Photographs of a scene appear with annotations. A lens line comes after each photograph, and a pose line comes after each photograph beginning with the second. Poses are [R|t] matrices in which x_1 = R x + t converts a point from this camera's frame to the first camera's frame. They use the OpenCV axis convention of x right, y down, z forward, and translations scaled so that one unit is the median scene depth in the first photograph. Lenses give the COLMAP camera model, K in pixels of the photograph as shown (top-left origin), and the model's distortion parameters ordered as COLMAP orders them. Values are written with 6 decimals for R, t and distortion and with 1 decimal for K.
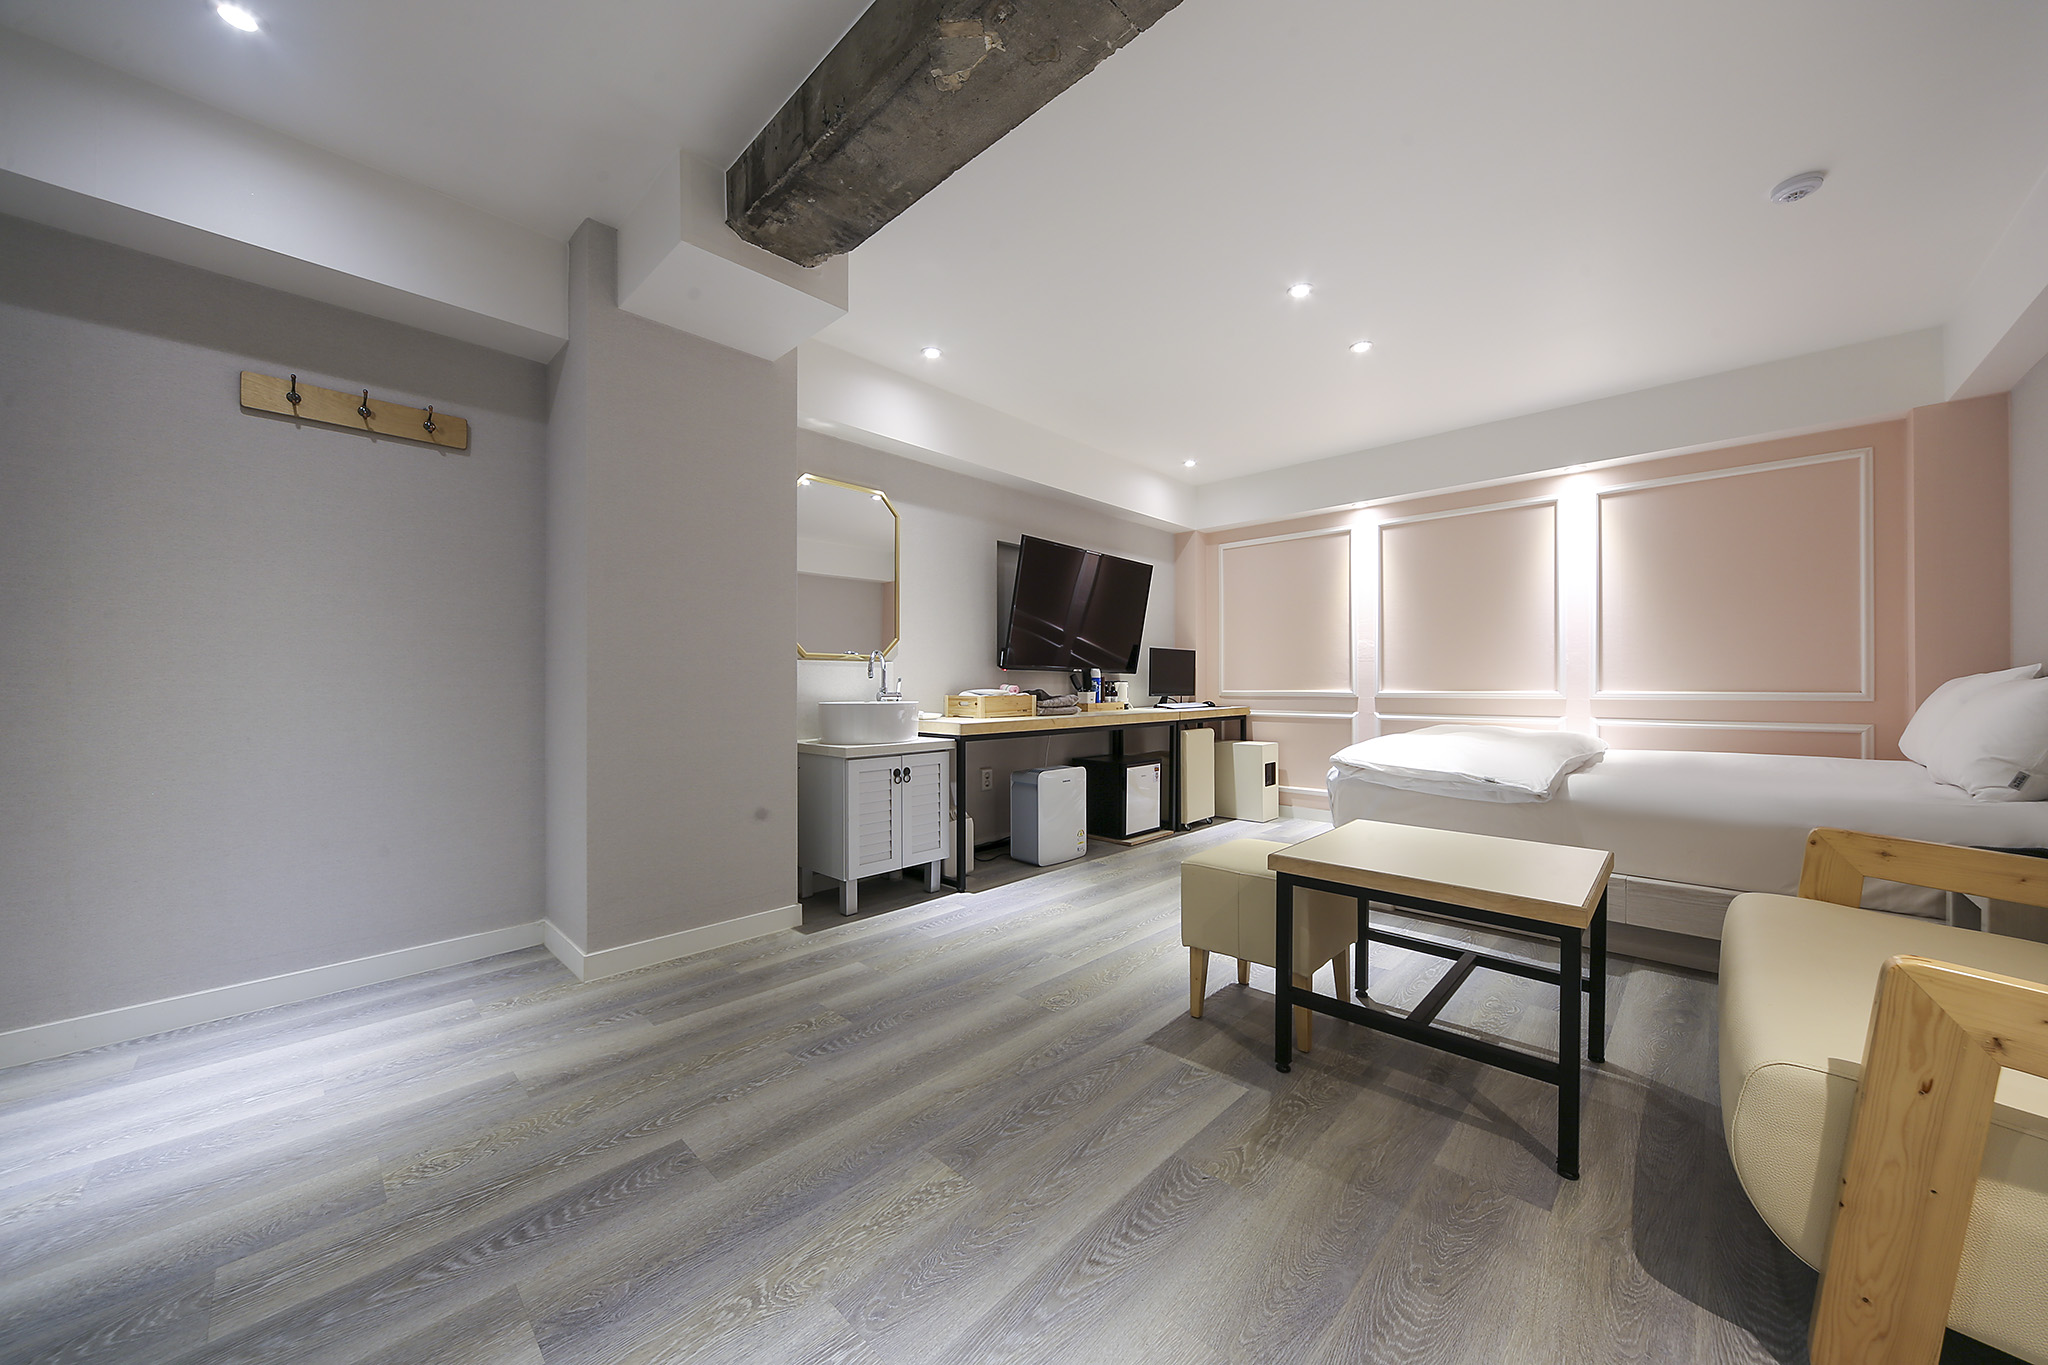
lens RADIAL K [[706.8, 0, 1034.5], [0, 706.8, 684.0], [0, 0, 1]] dist [-0.005067, 0.000066]
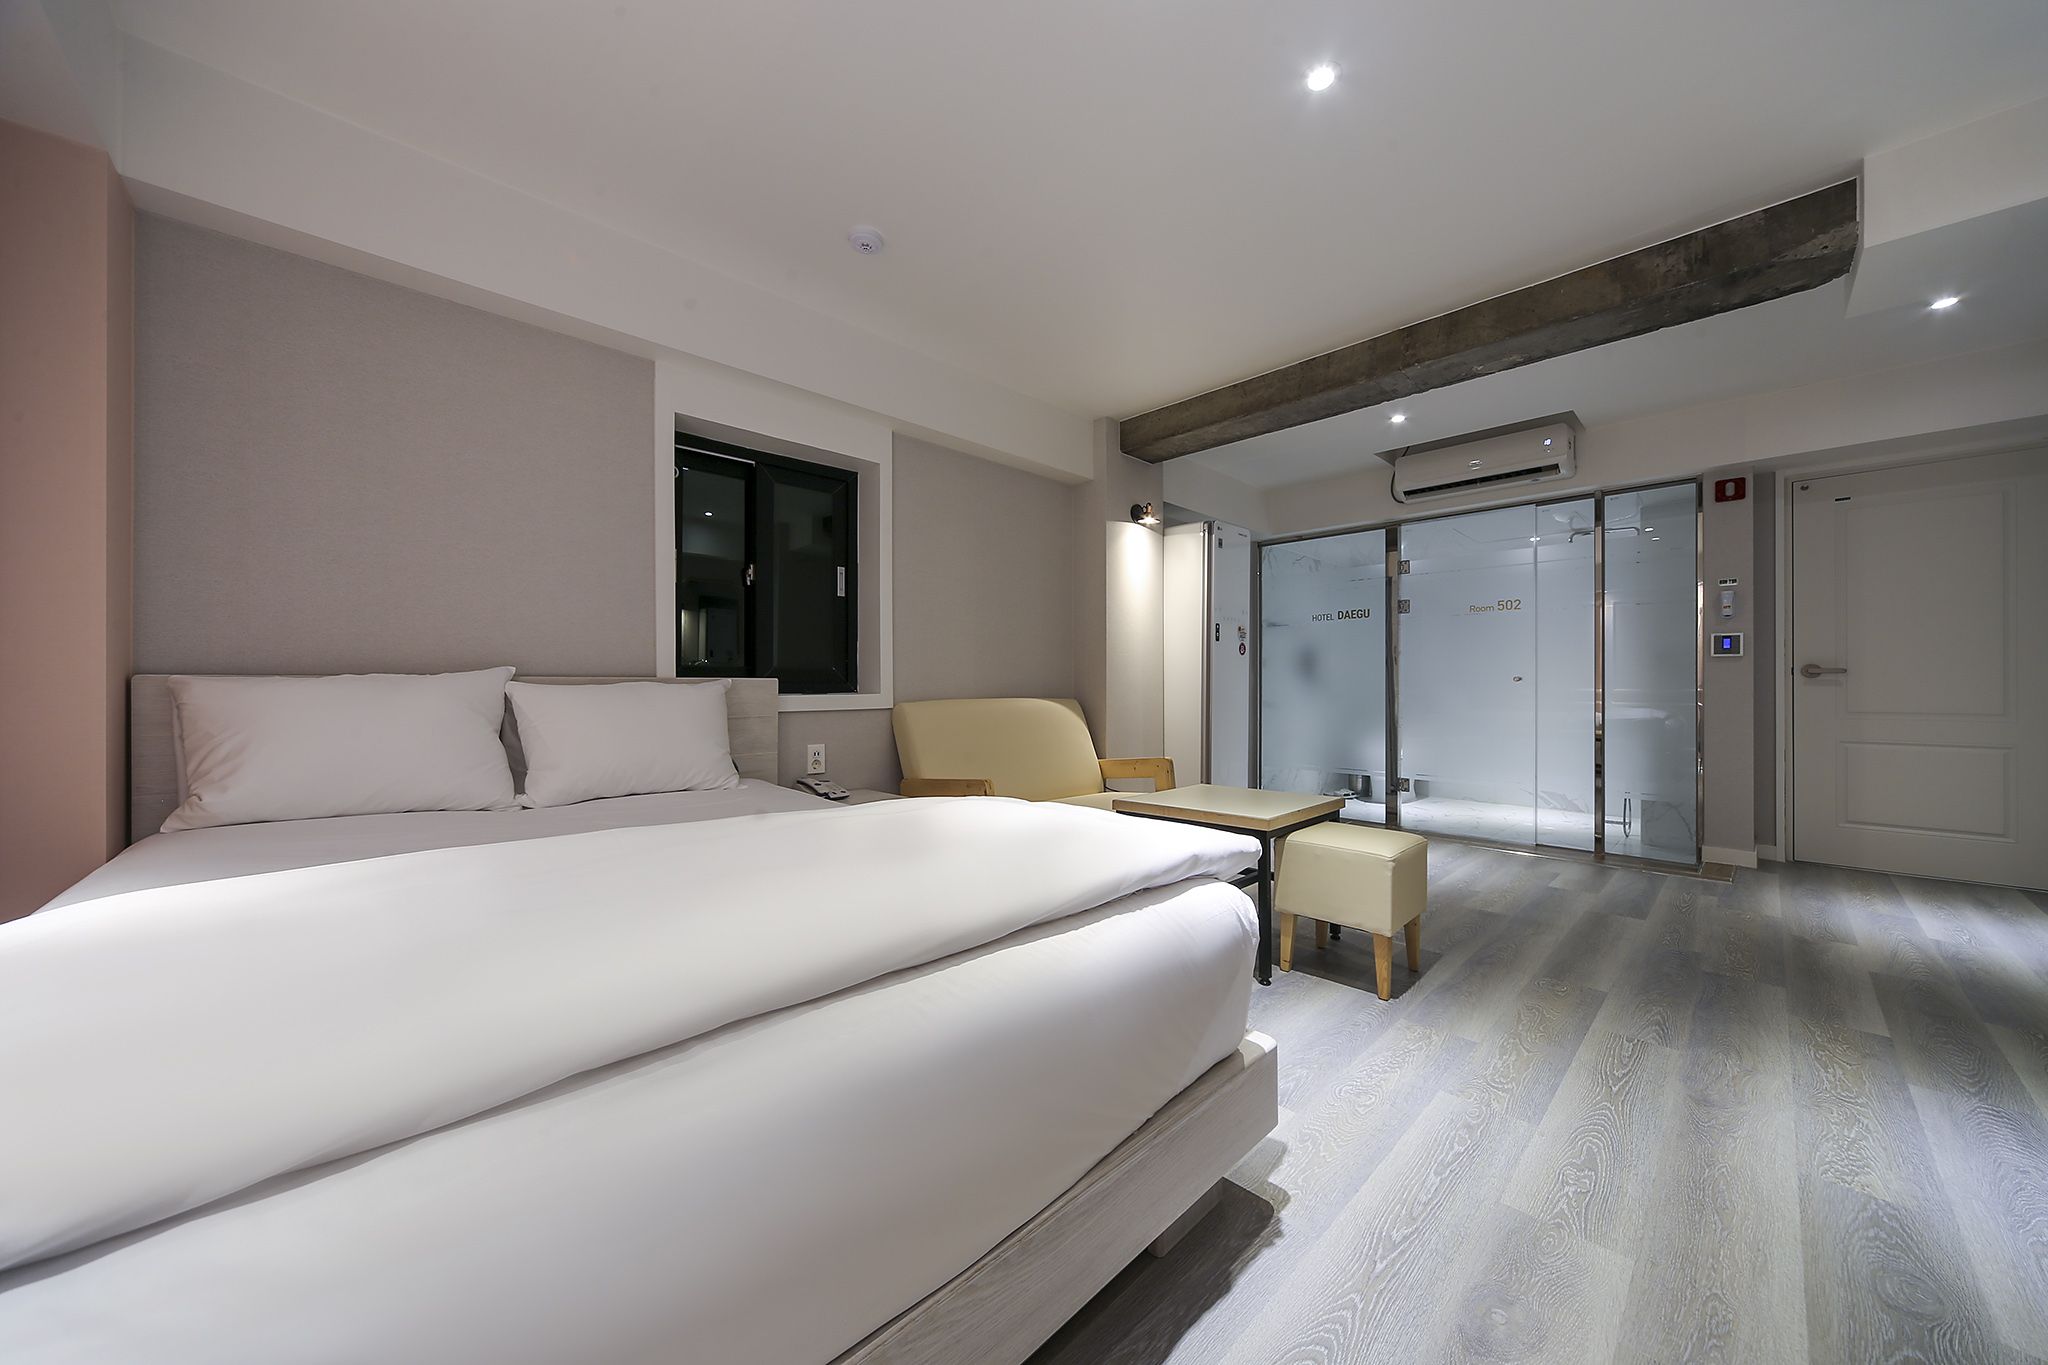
lens RADIAL K [[724.6, 0, 1019.9], [0, 724.6, 684.8], [0, 0, 1]] dist [-0.004057, 0.000433]
pose [[-0.999353, 0.001789, 0.035925, 0.700596], [0.001594, 0.999984, -0.005444, 0.001225], [-0.035934, -0.005383, -0.999340, 1.856596]]
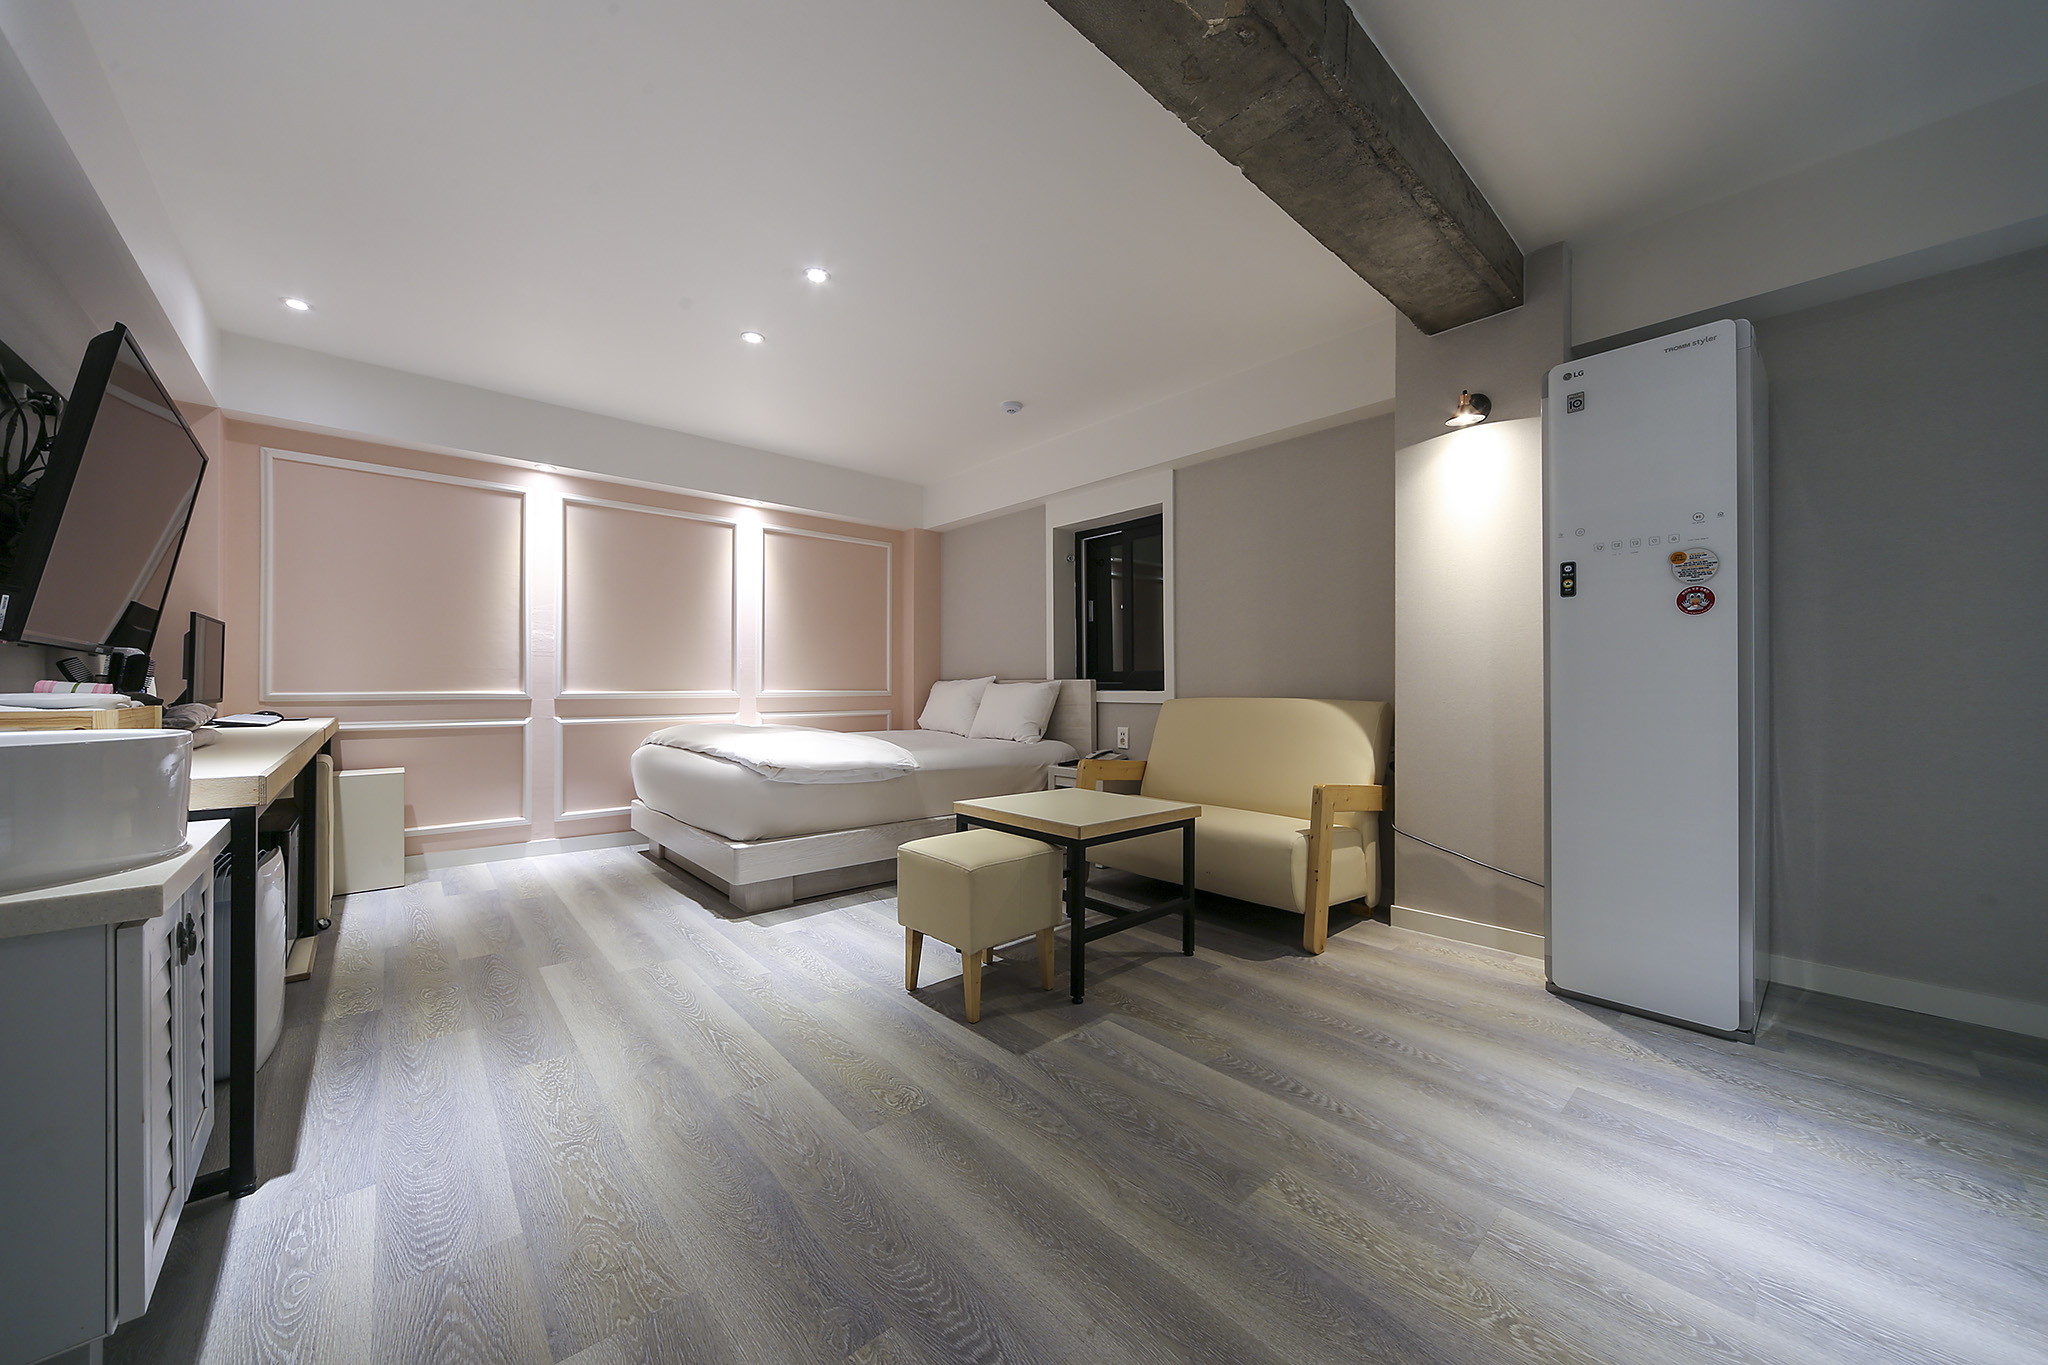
lens RADIAL K [[724.6, 0, 1019.9], [0, 724.6, 684.8], [0, 0, 1]] dist [-0.004057, 0.000433]
pose [[0.092574, 0.003209, 0.995701, -0.644047], [-0.005522, 0.999981, -0.002709, 0.001921], [-0.995690, -0.005247, 0.092590, 0.701867]]
